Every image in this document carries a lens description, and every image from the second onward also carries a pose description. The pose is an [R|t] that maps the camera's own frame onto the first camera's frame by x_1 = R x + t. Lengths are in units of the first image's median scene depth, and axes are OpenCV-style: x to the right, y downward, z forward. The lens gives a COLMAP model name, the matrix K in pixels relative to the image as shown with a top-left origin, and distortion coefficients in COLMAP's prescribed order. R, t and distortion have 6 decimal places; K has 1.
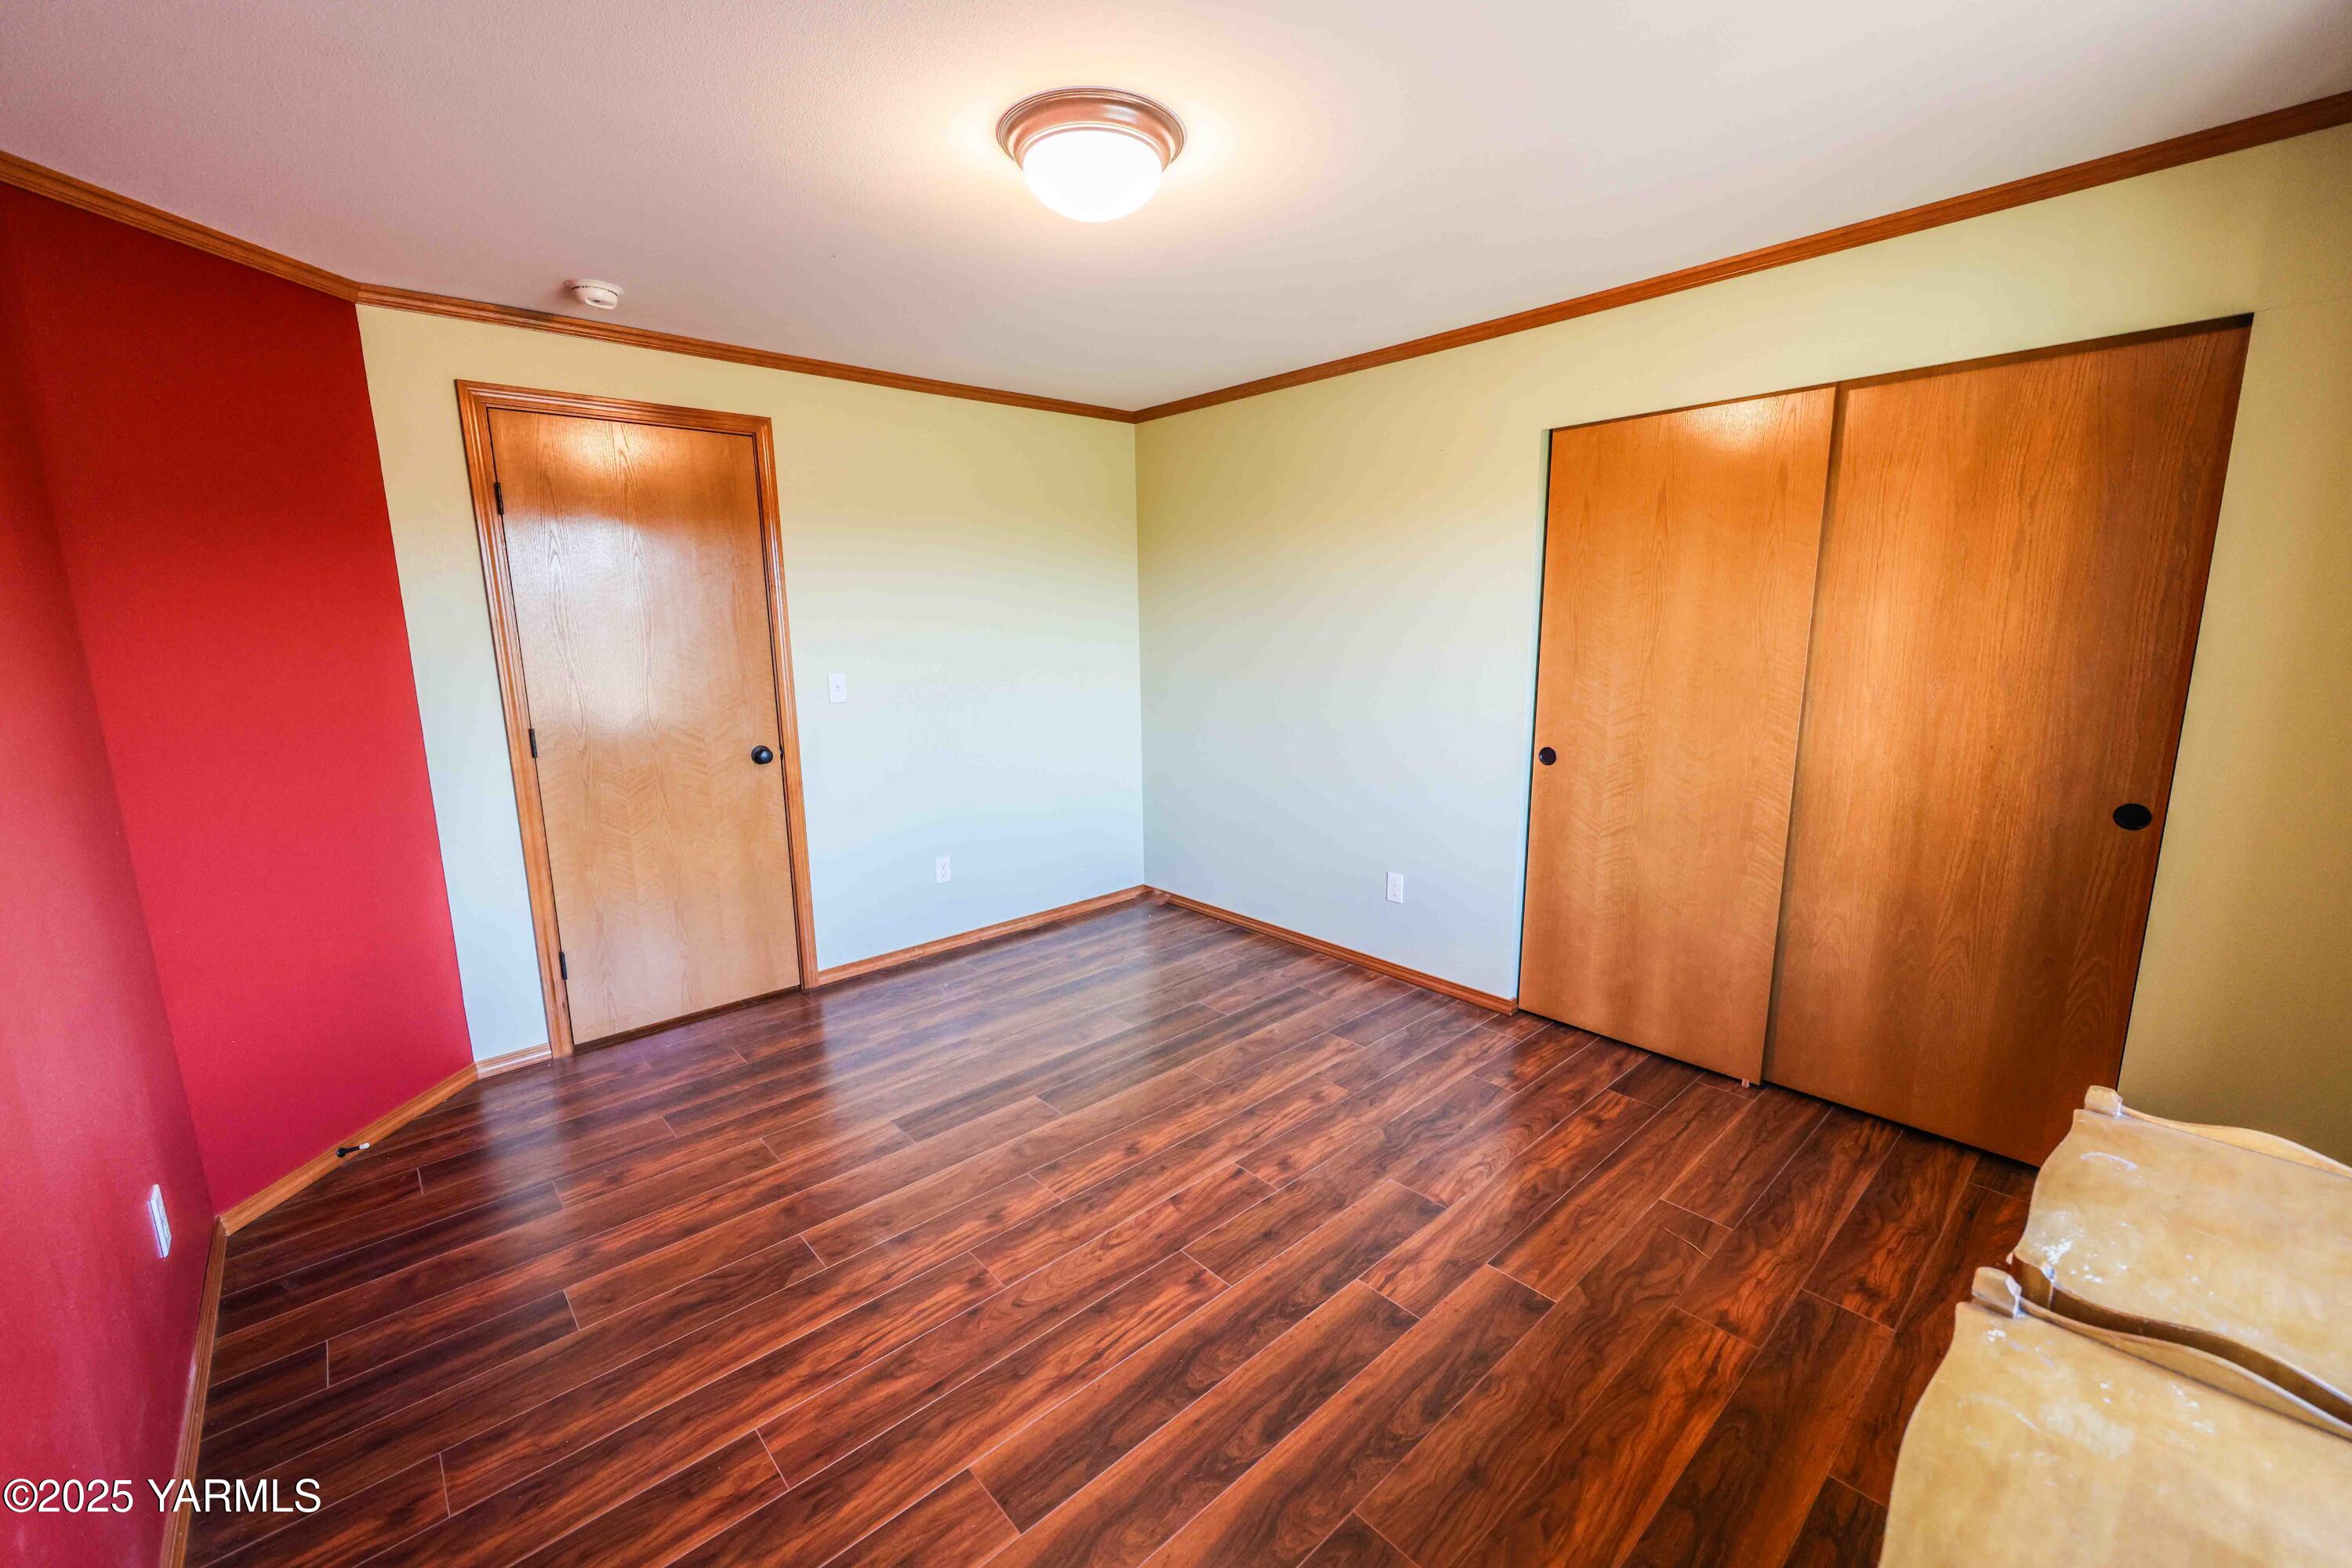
lens RADIAL K [[938.3, 0, 1173.8], [0, 938.3, 794.3], [0, 0, 1]] dist [-0.002120, -0.000238]
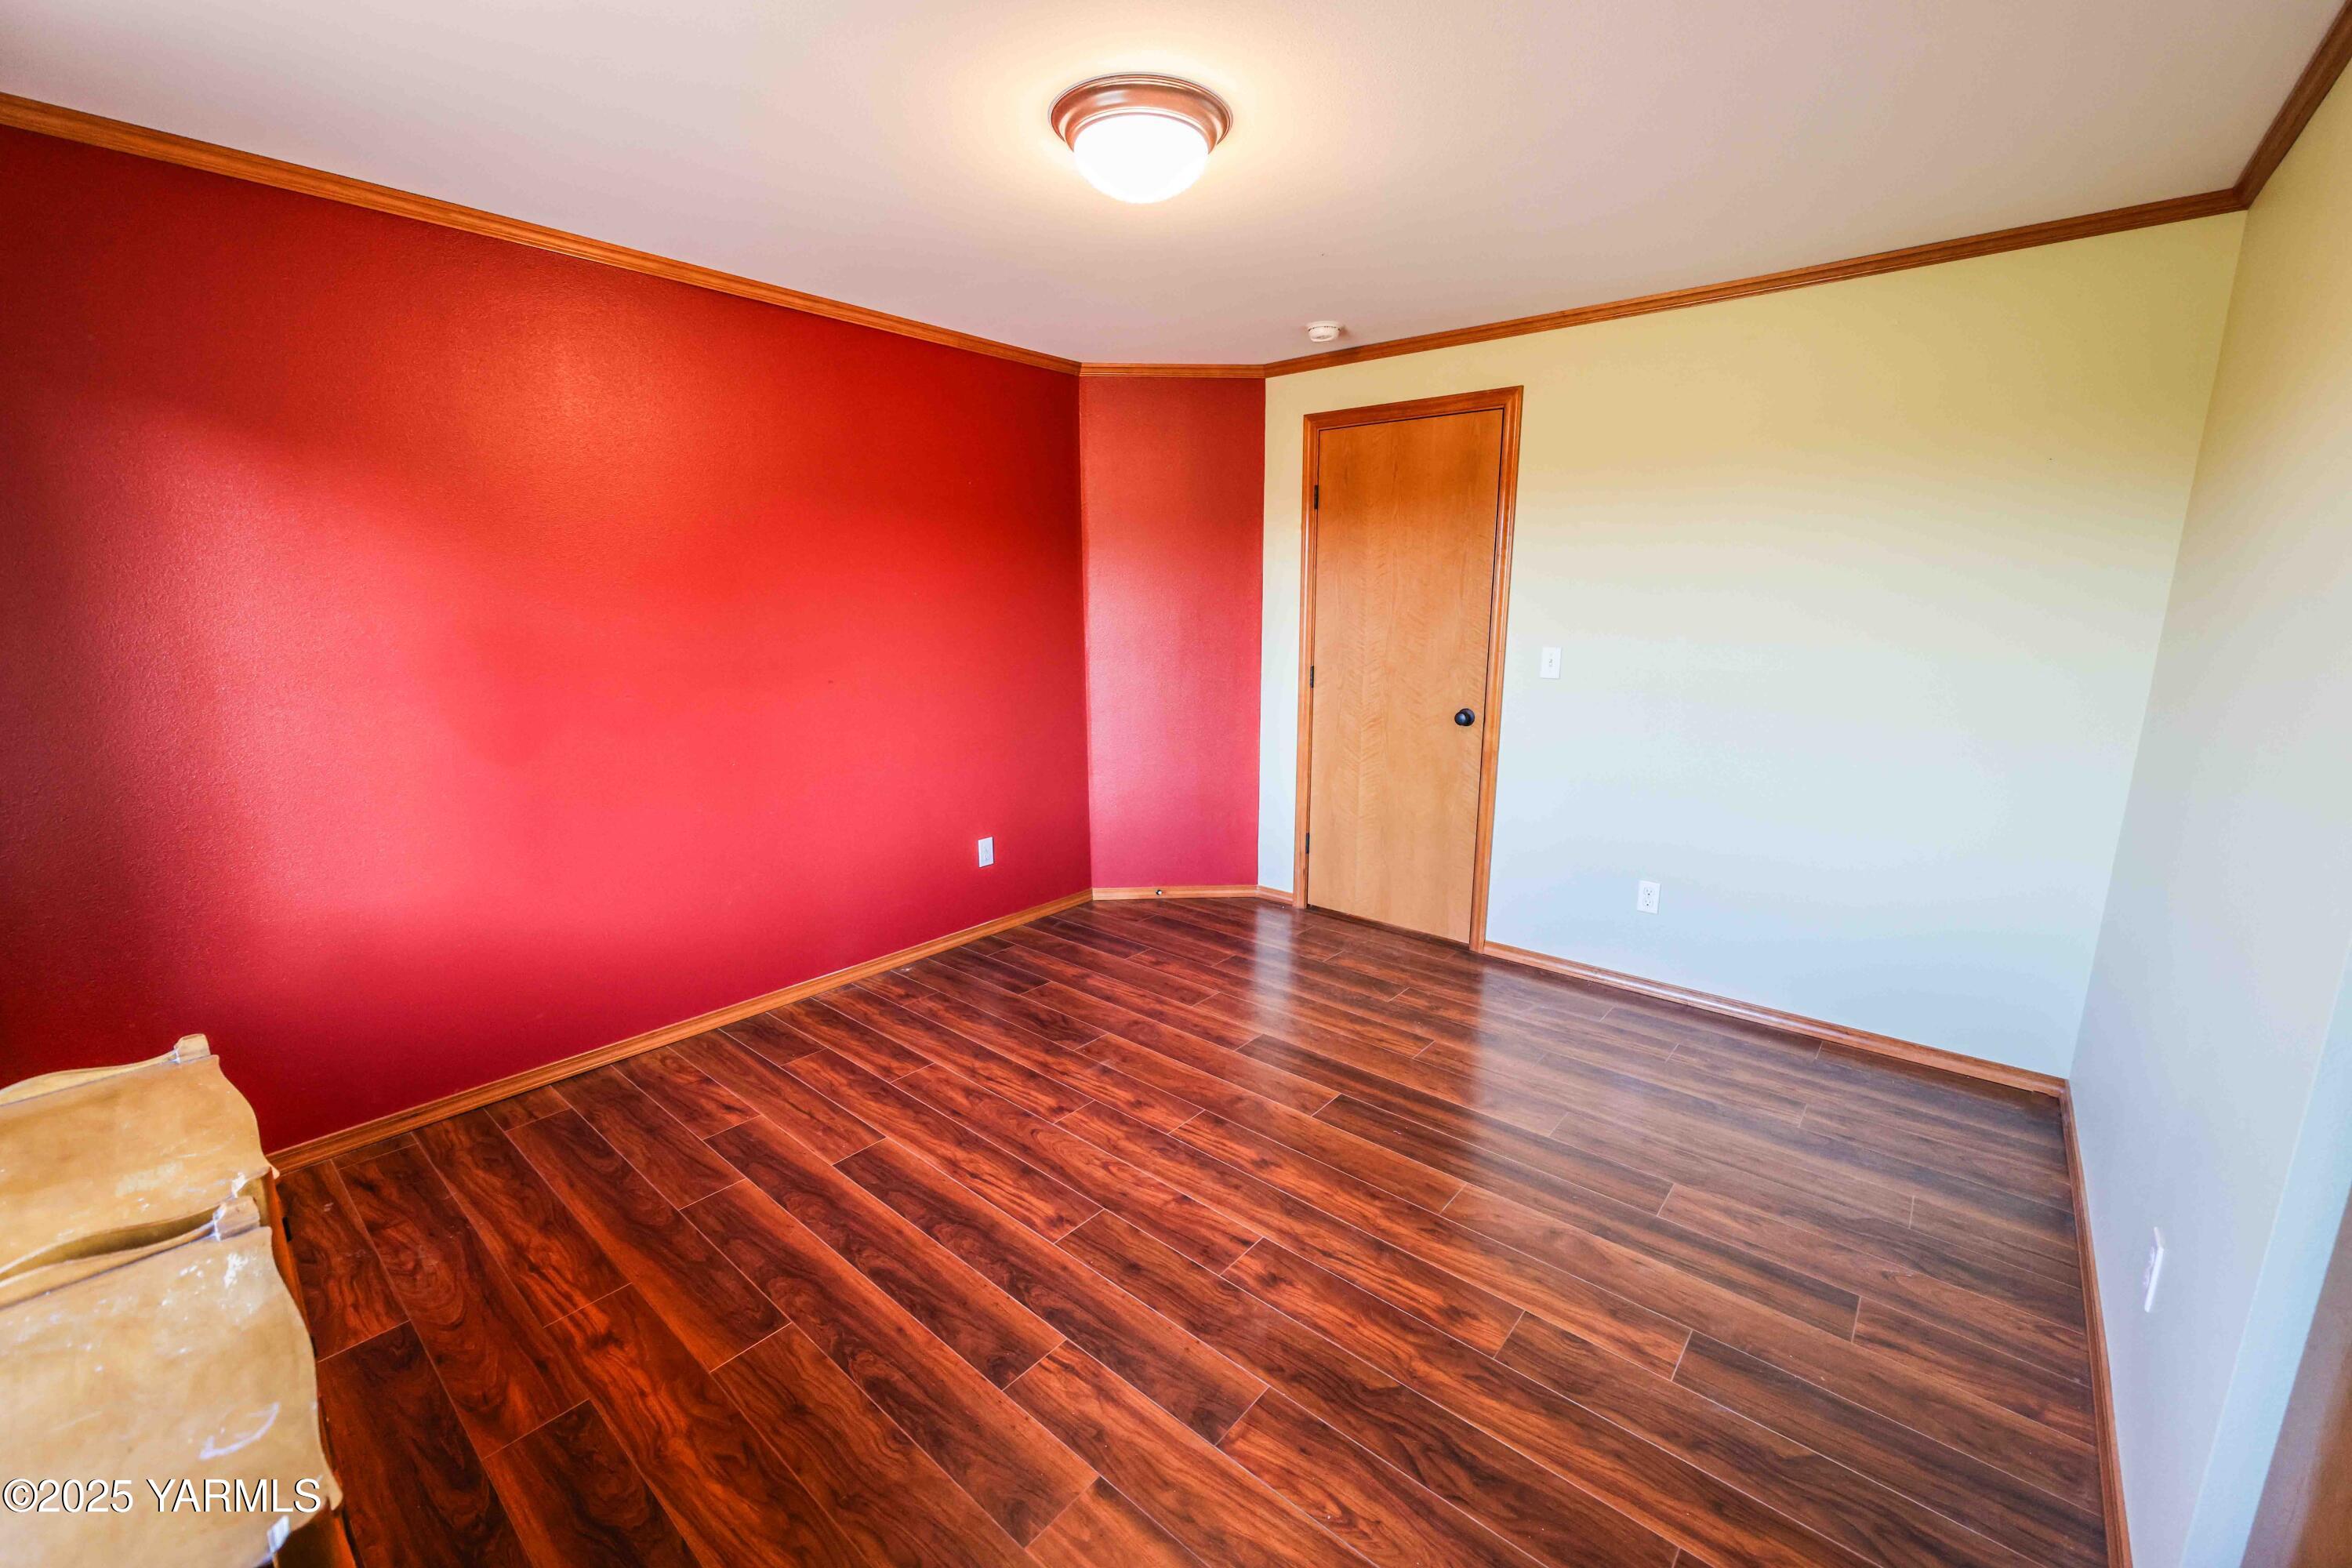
lens RADIAL K [[968.8, 0, 1169.9], [0, 968.8, 783.9], [0, 0, 1]] dist [0.002719, -0.000324]
pose [[0.122084, 0.210869, -0.969861, 0.922199], [-0.193038, 0.963555, 0.185198, -0.165710], [0.973566, 0.164611, 0.158340, 0.807886]]
